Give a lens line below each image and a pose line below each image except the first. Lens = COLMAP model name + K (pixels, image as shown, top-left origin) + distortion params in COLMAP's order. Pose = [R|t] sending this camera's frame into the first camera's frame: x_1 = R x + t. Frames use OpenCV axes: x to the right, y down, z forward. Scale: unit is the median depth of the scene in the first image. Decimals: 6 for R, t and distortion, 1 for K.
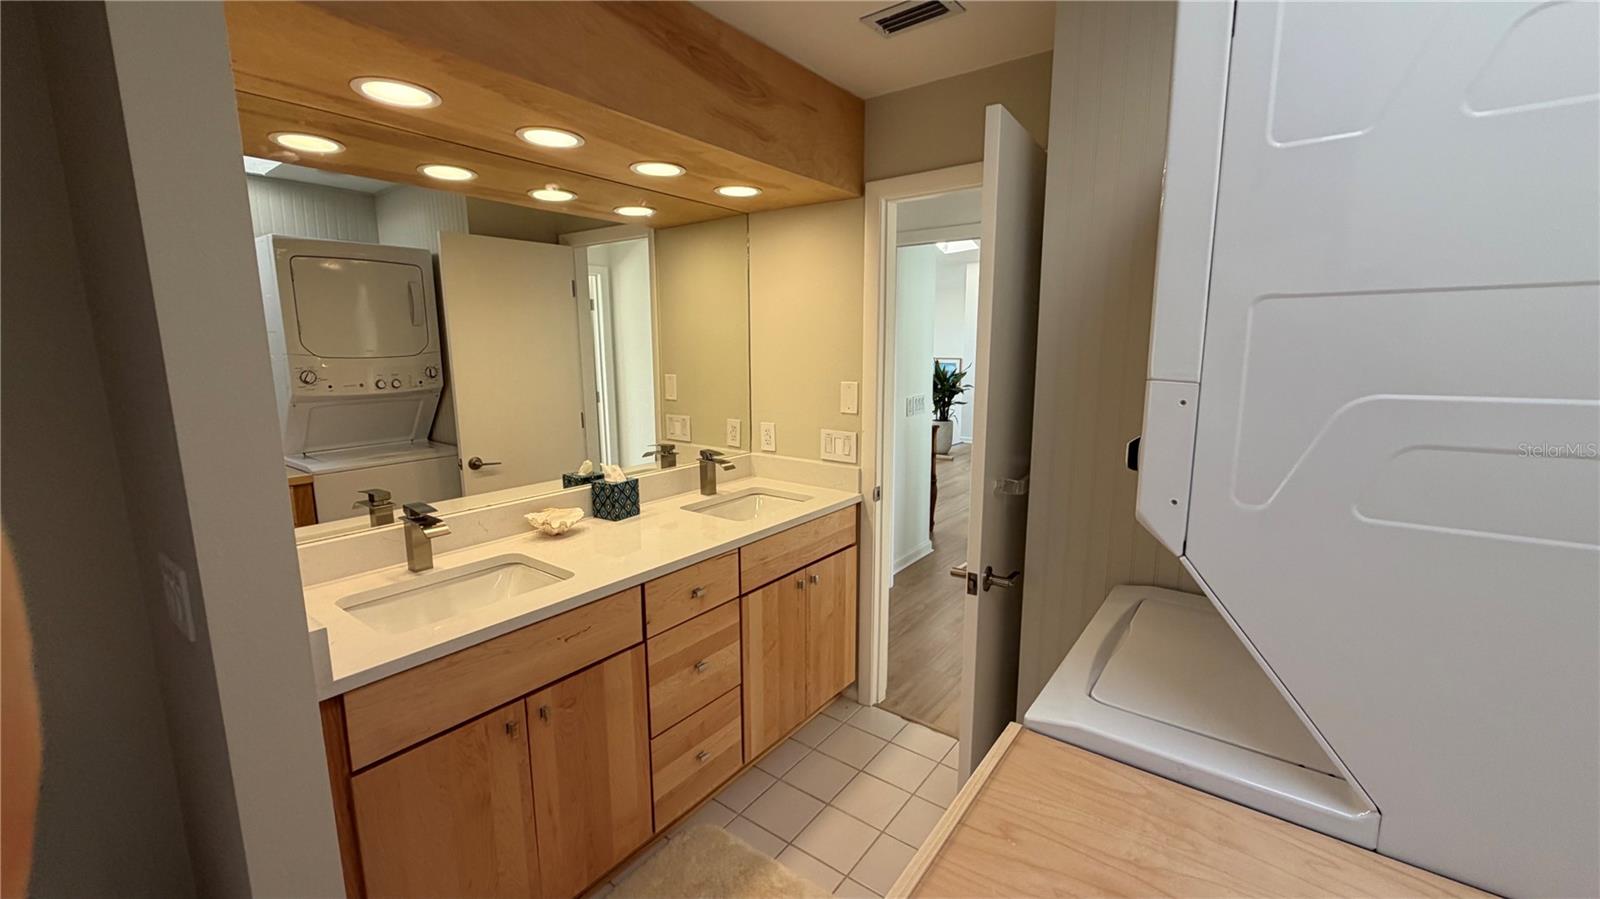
lens RADIAL K [[638.5, 0, 801.6], [0, 638.5, 450.2], [0, 0, 1]] dist [0.004110, 0.000339]
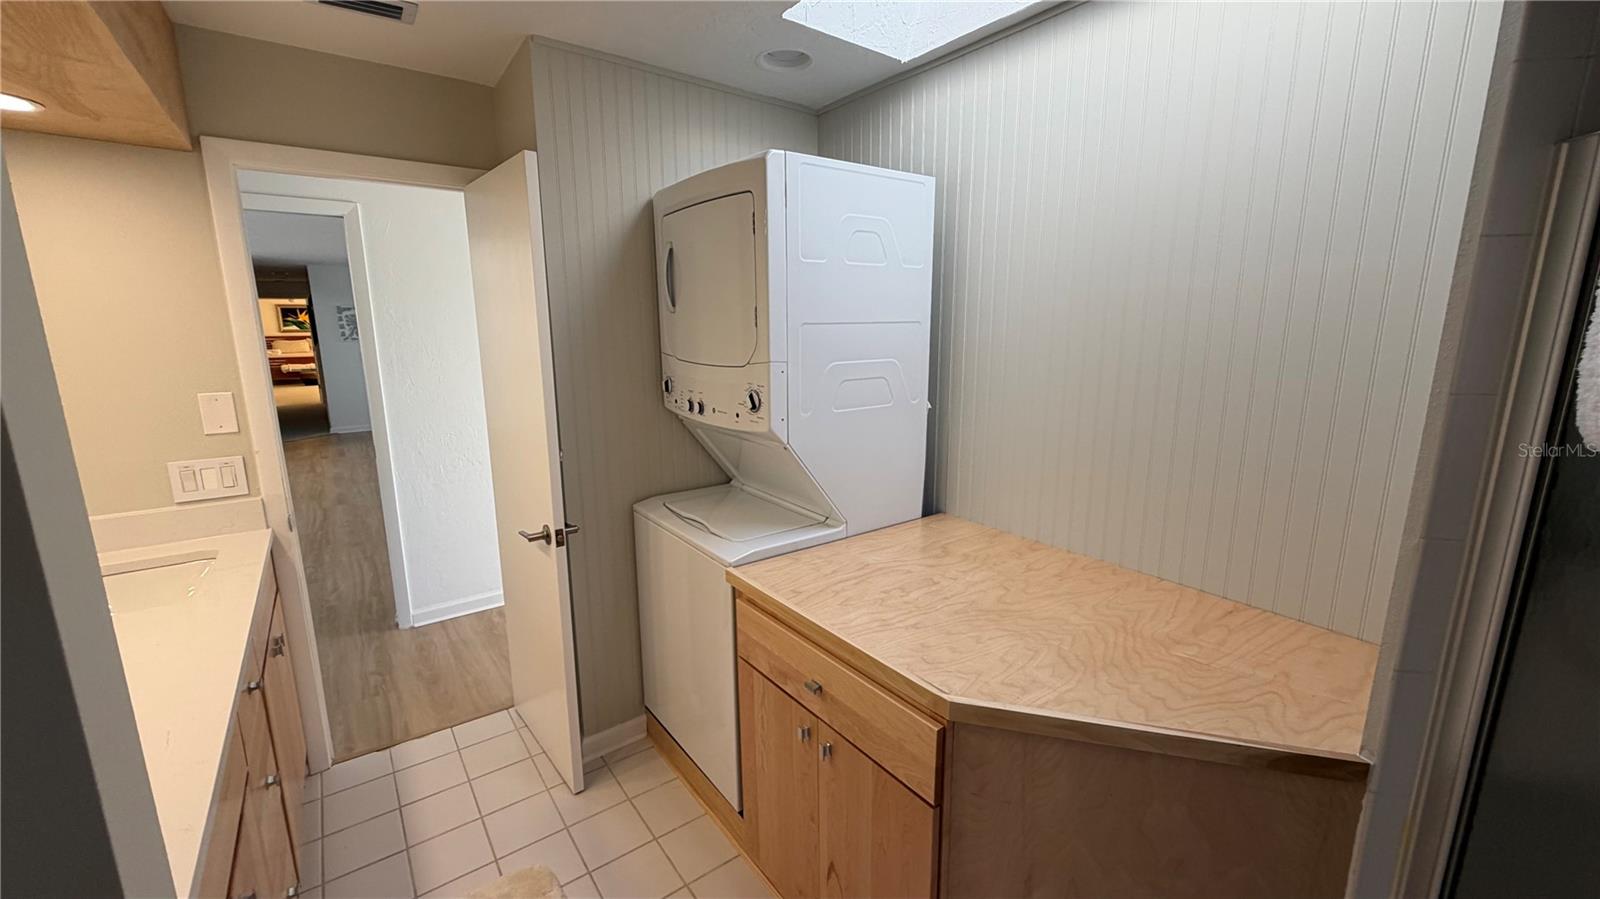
lens RADIAL K [[638.5, 0, 805.8], [0, 638.5, 448.7], [0, 0, 1]] dist [0.004110, 0.000339]
pose [[0.278173, -0.185034, 0.942540, -0.483066], [0.160084, 0.976477, 0.144451, -0.040244], [-0.947097, 0.110703, 0.301250, 0.106203]]
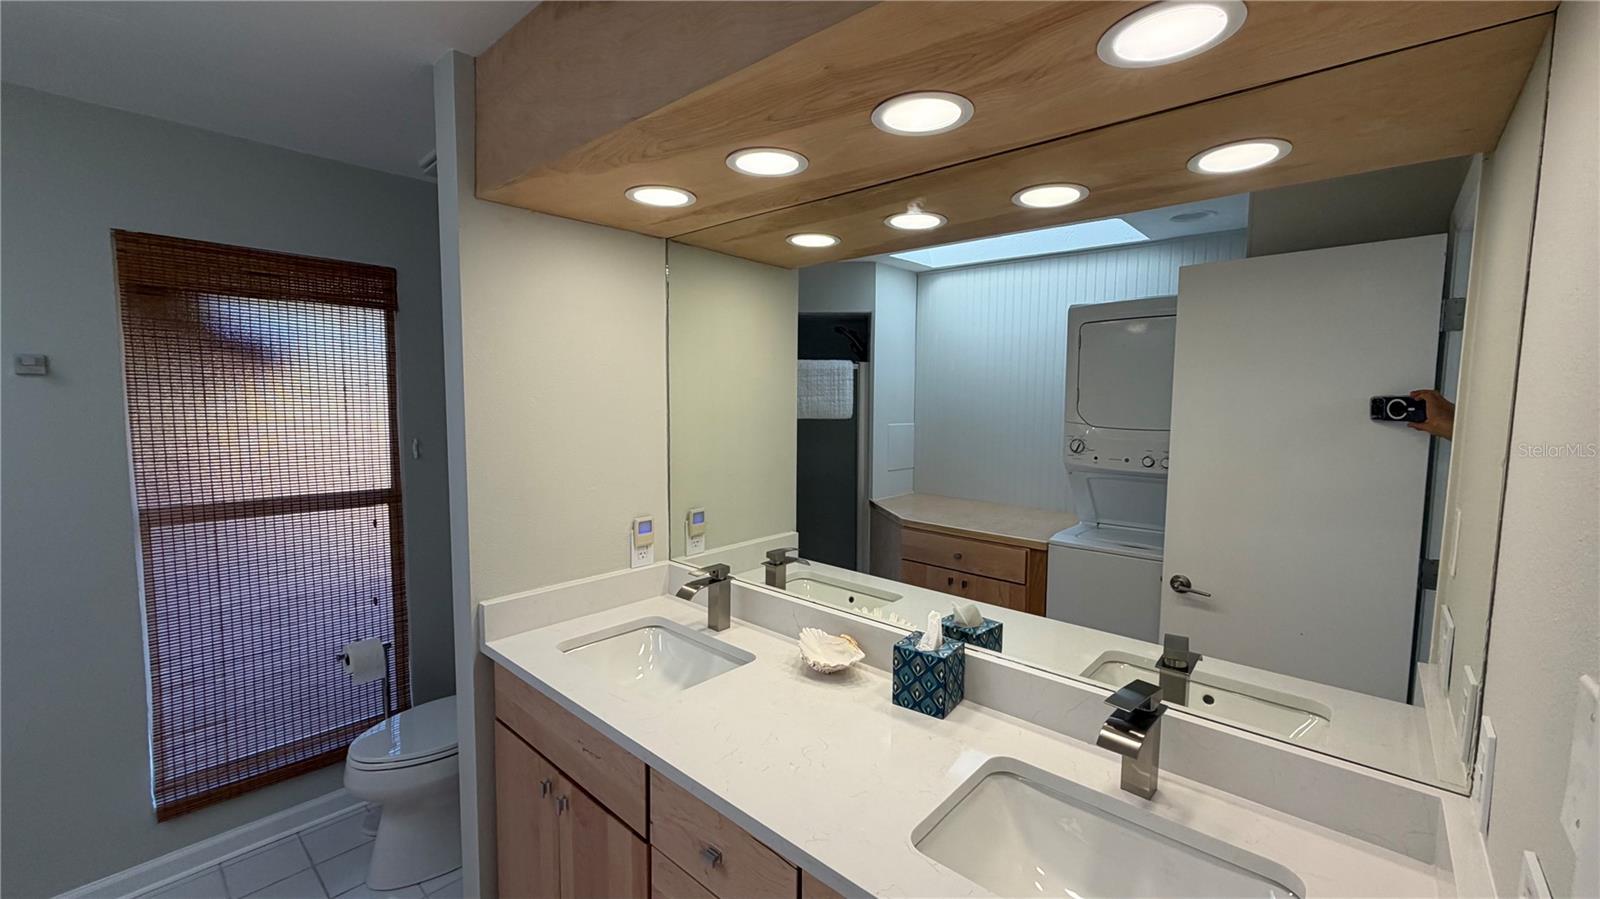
lens RADIAL K [[638.5, 0, 800.2], [0, 638.5, 451.5], [0, 0, 1]] dist [0.004110, 0.000339]
pose [[-0.087761, 0.085874, -0.992433, 0.276176], [-0.177719, 0.978944, 0.100423, -0.153109], [0.980160, 0.185187, -0.070651, 0.779444]]
